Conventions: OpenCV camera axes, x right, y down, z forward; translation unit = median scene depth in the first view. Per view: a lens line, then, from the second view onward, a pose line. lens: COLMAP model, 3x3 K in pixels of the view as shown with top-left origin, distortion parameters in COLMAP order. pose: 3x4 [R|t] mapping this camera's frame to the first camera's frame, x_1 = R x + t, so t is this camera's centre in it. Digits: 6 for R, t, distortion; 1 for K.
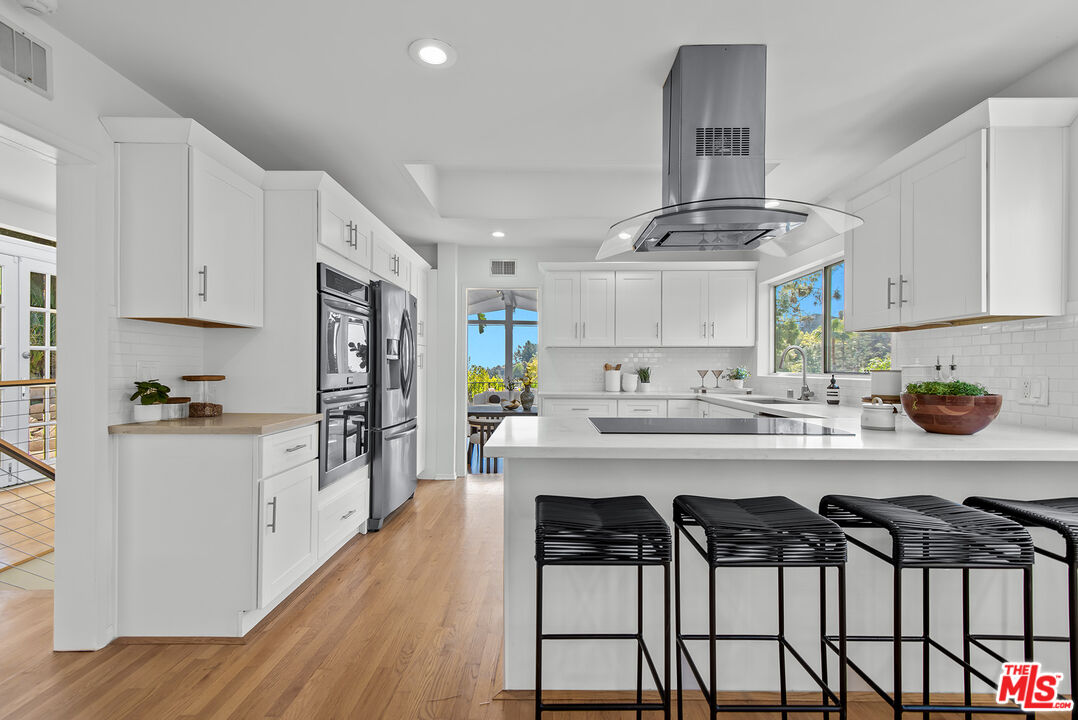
lens RADIAL K [[489.7, 0, 541.2], [0, 489.7, 366.2], [0, 0, 1]] dist [0.010393, -0.000624]
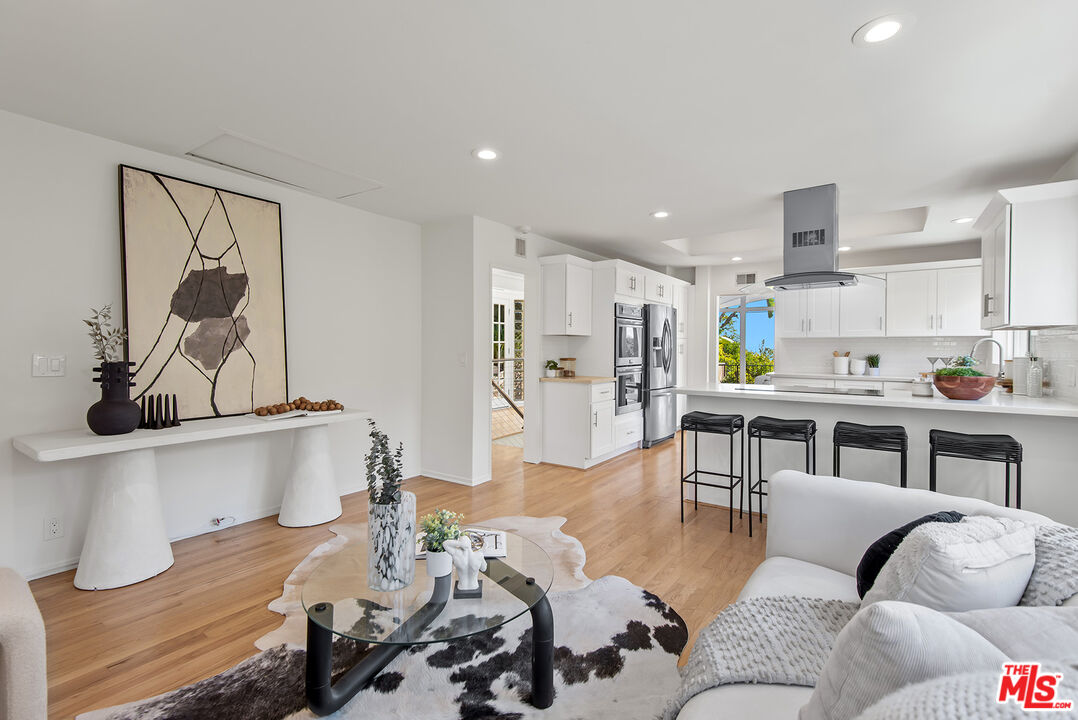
lens RADIAL K [[481.6, 0, 533.6], [0, 481.6, 352.7], [0, 0, 1]] dist [0.013428, -0.000107]
pose [[0.816061, 0.005485, -0.577939, 0.400805], [-0.000096, 0.999956, 0.009354, -0.023048], [0.577965, -0.007578, 0.816026, -0.779946]]
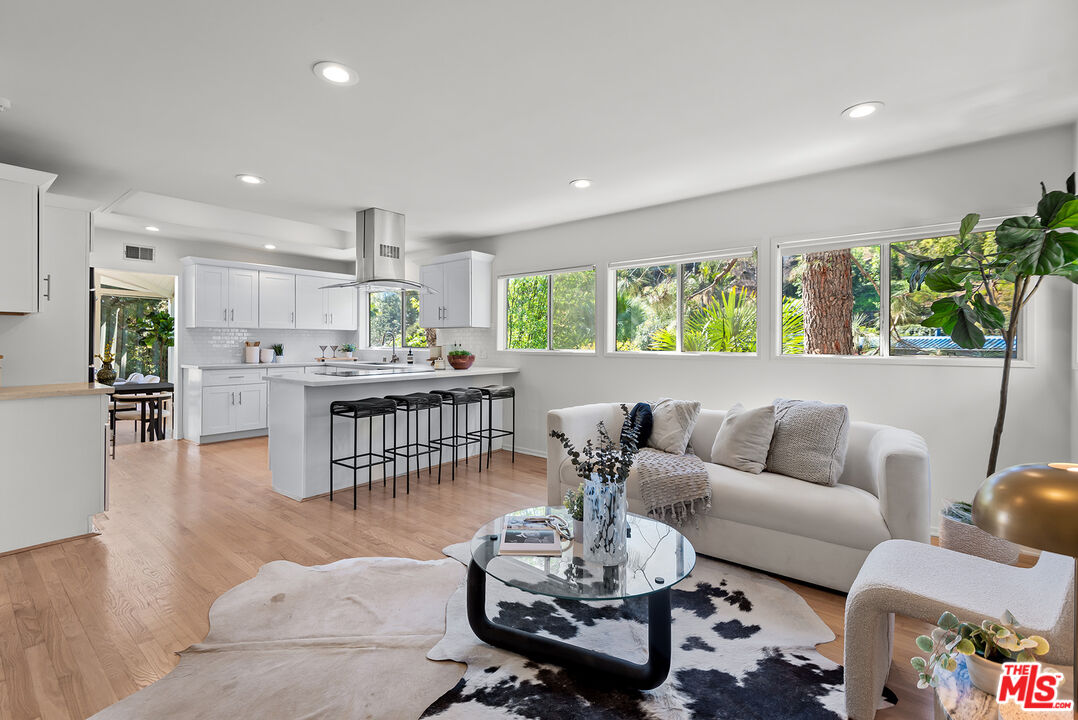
lens RADIAL K [[487.8, 0, 539.5], [0, 487.8, 343.9], [0, 0, 1]] dist [0.015092, -0.000151]
pose [[0.628451, -0.004377, 0.777837, -0.703171], [-0.003212, 0.999961, 0.008222, -0.020791], [-0.777842, -0.007666, 0.628413, -0.727955]]
